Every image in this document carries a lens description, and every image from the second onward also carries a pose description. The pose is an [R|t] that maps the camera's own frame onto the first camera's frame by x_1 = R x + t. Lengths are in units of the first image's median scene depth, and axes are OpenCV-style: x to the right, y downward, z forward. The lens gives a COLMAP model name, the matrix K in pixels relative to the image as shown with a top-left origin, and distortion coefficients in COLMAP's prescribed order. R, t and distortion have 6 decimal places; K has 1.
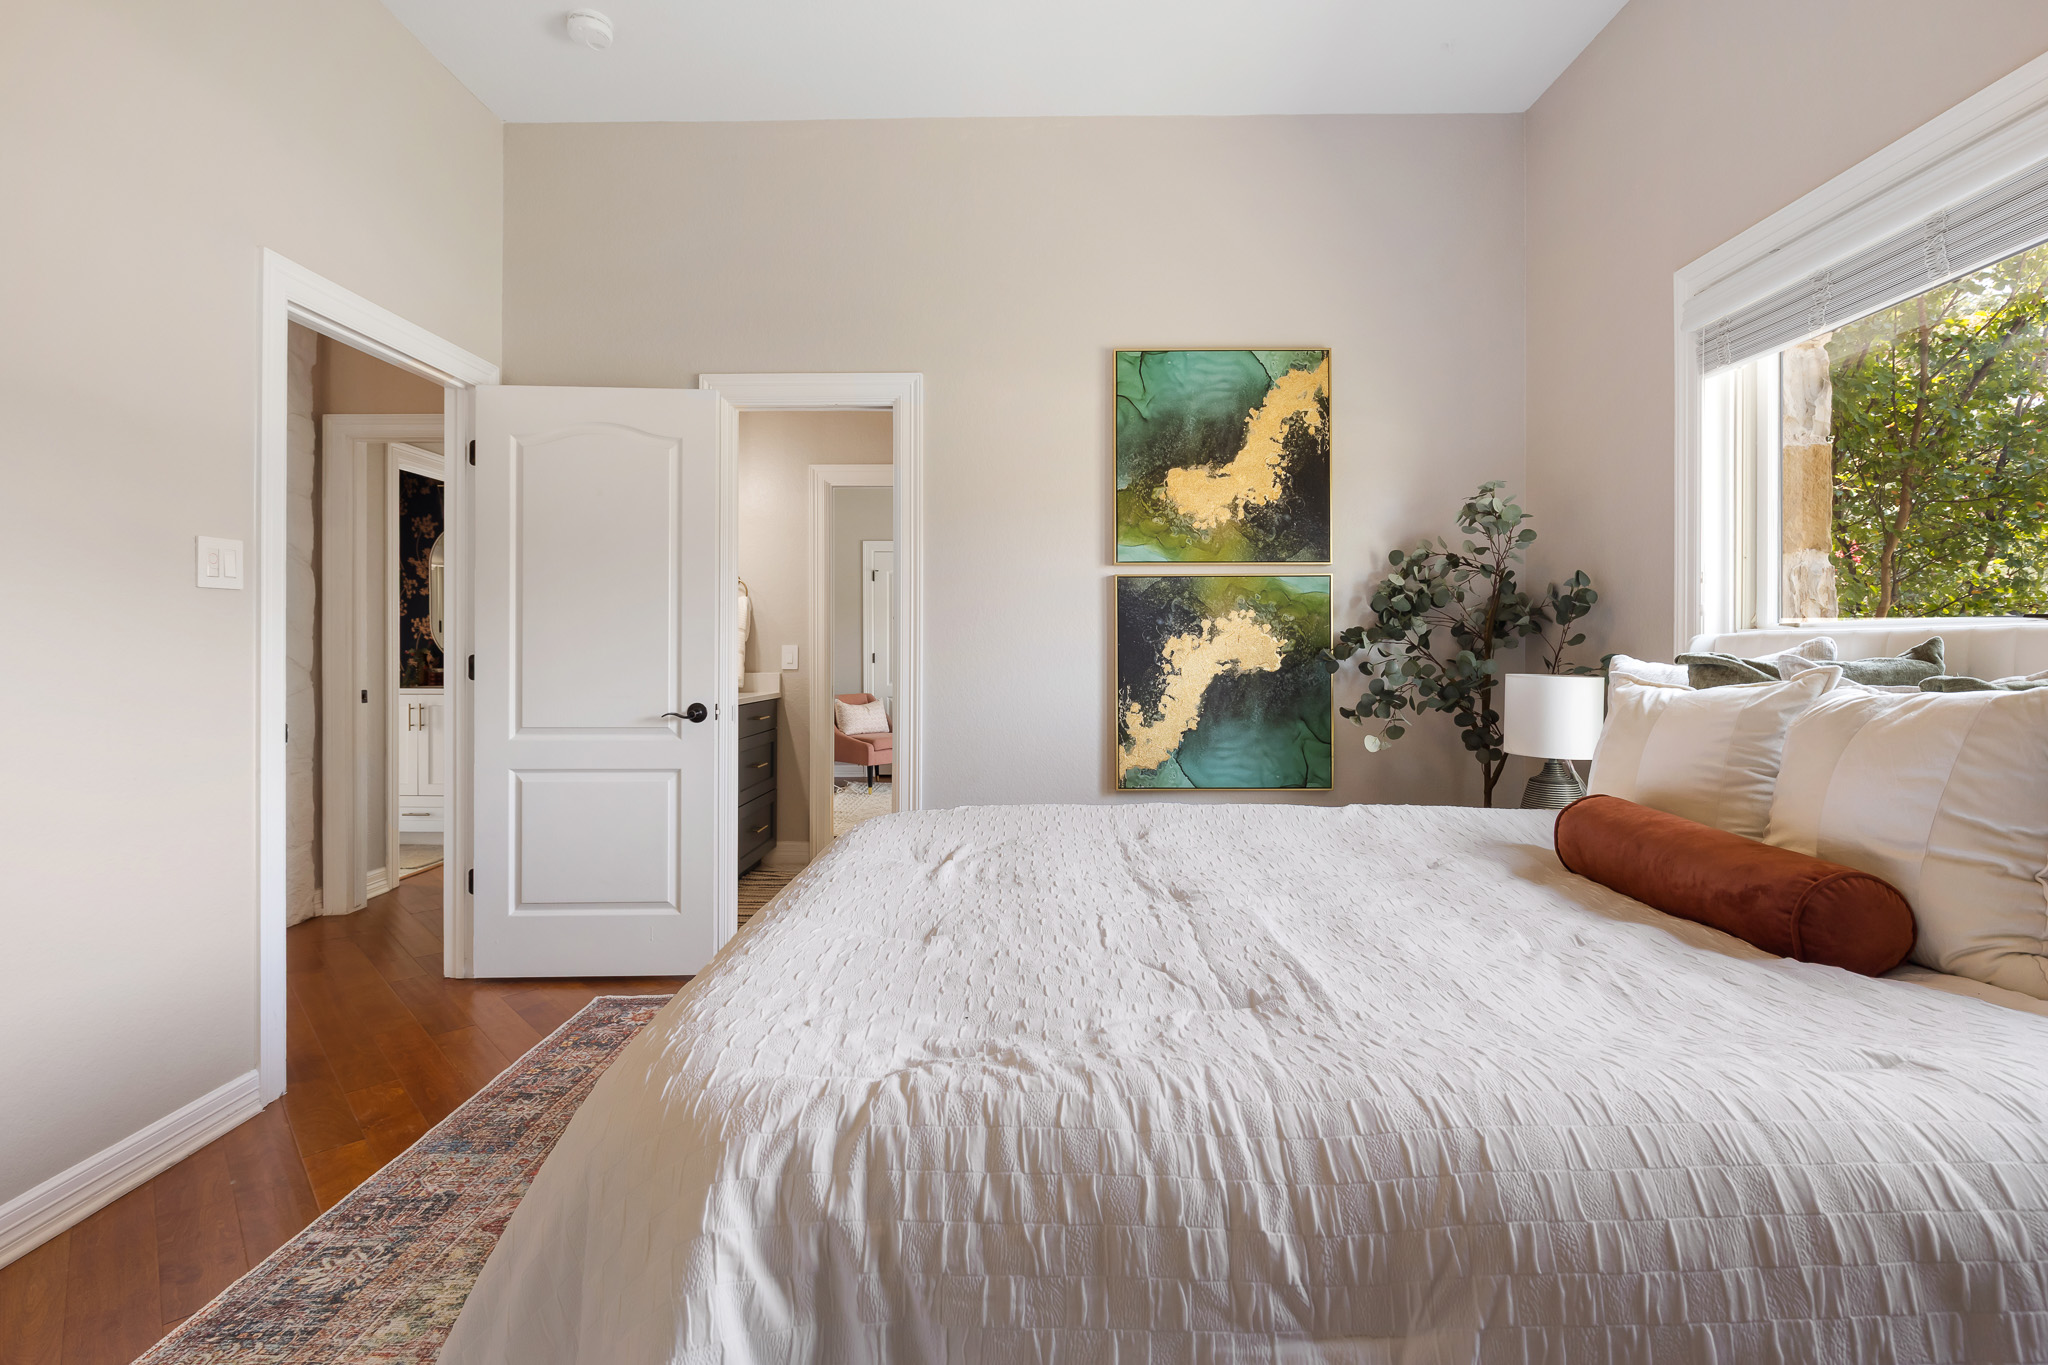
lens RADIAL K [[921.1, 0, 1025.2], [0, 921.1, 666.1], [0, 0, 1]] dist [0.001565, -0.000663]
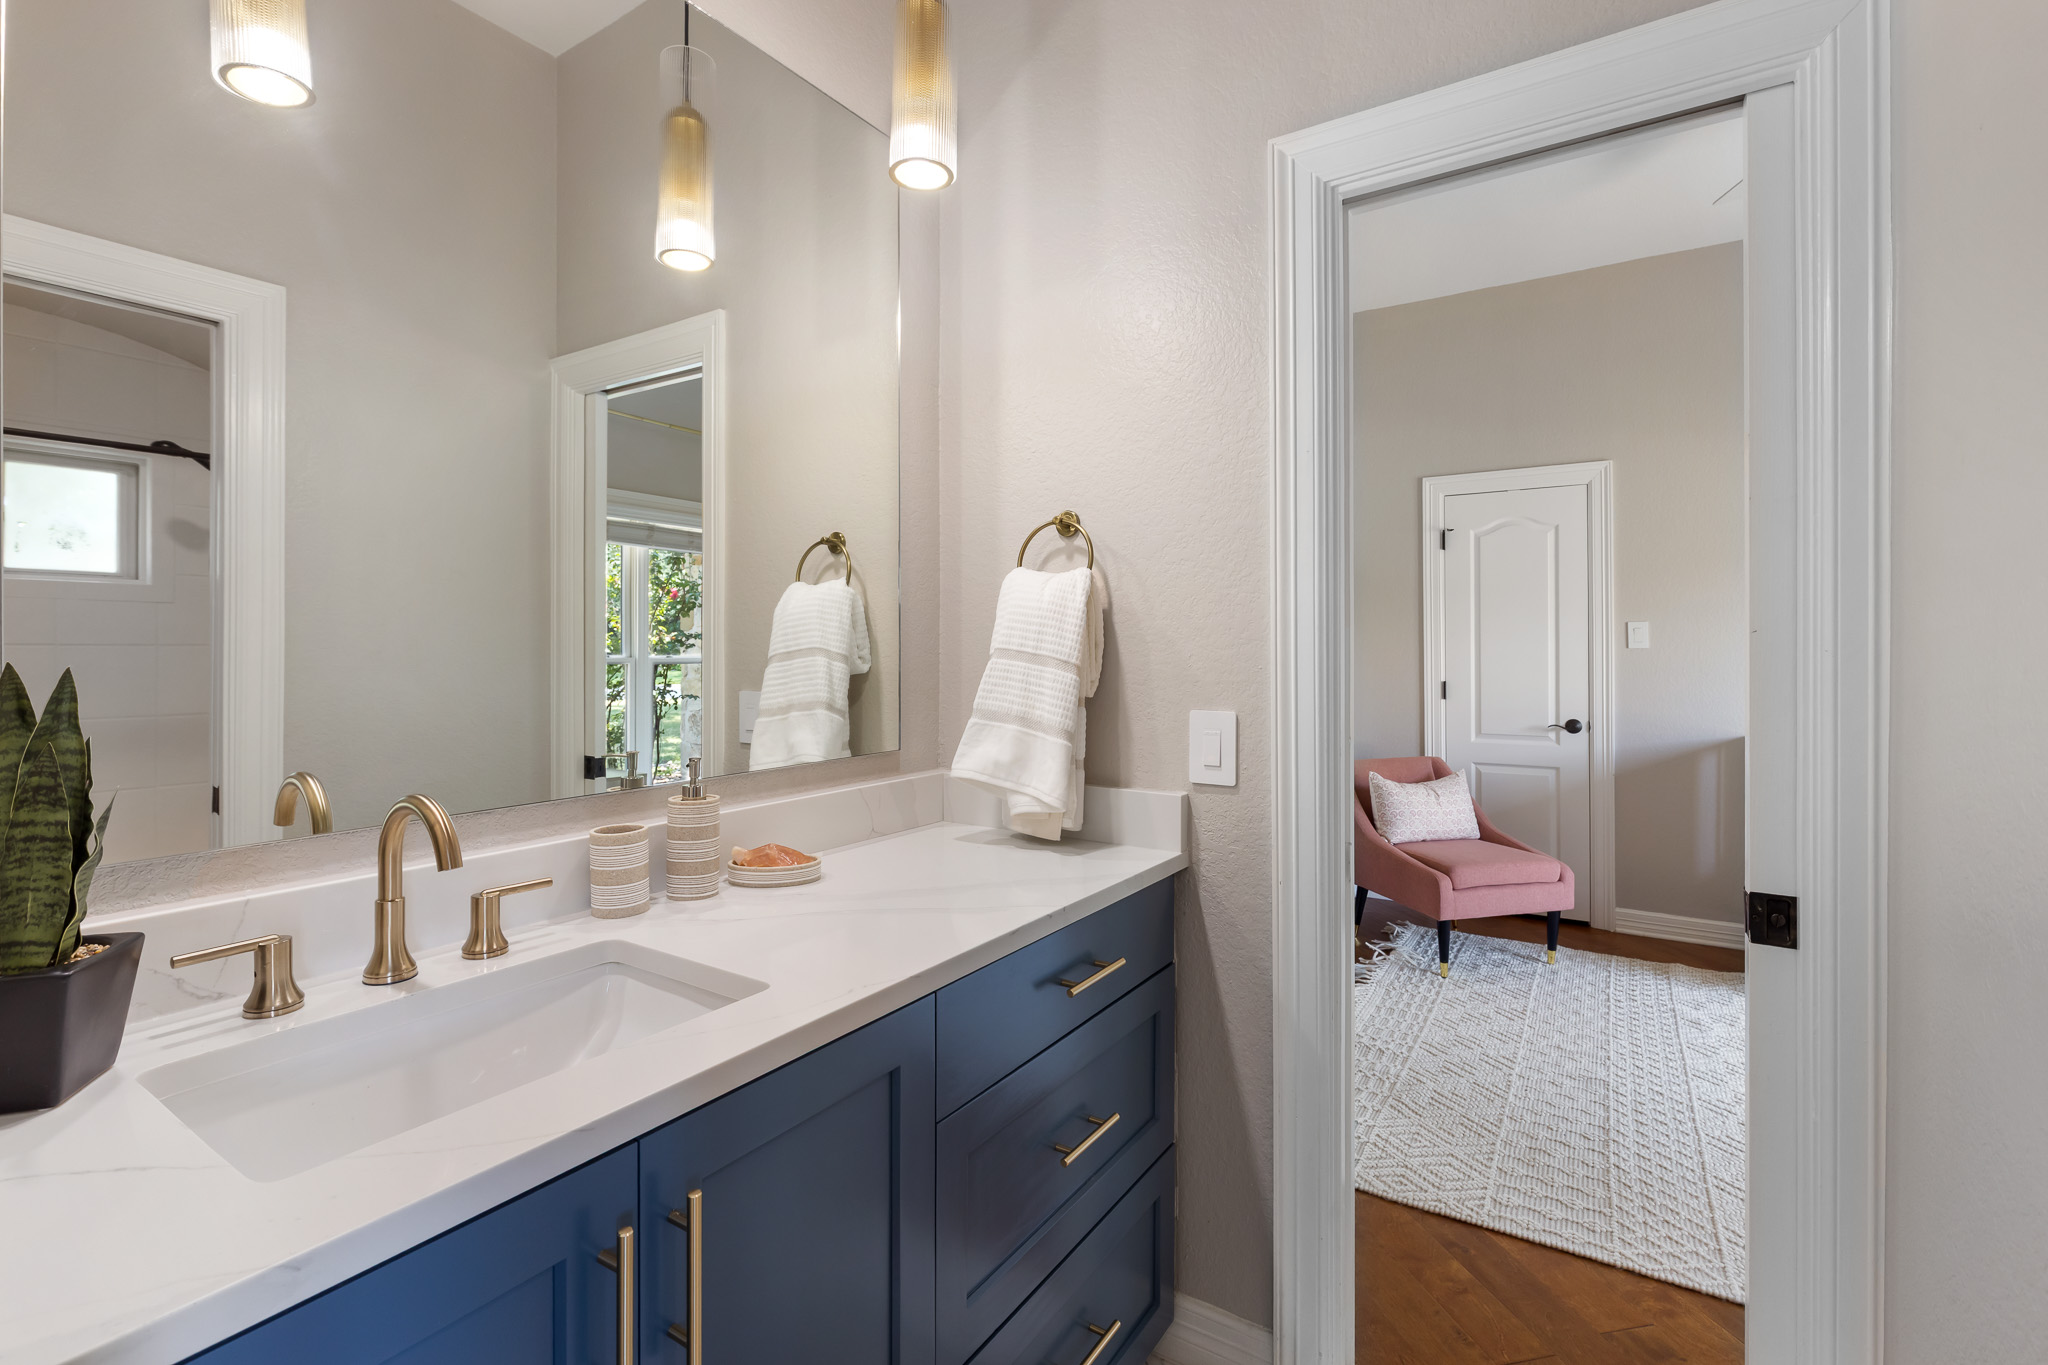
lens RADIAL K [[921.1, 0, 1025.2], [0, 921.1, 666.1], [0, 0, 1]] dist [0.001565, -0.000663]
pose [[0.842382, -0.003896, -0.538868, -0.133646], [0.003113, 0.999992, -0.002364, -0.038432], [0.538873, 0.000314, 0.842387, 0.683602]]
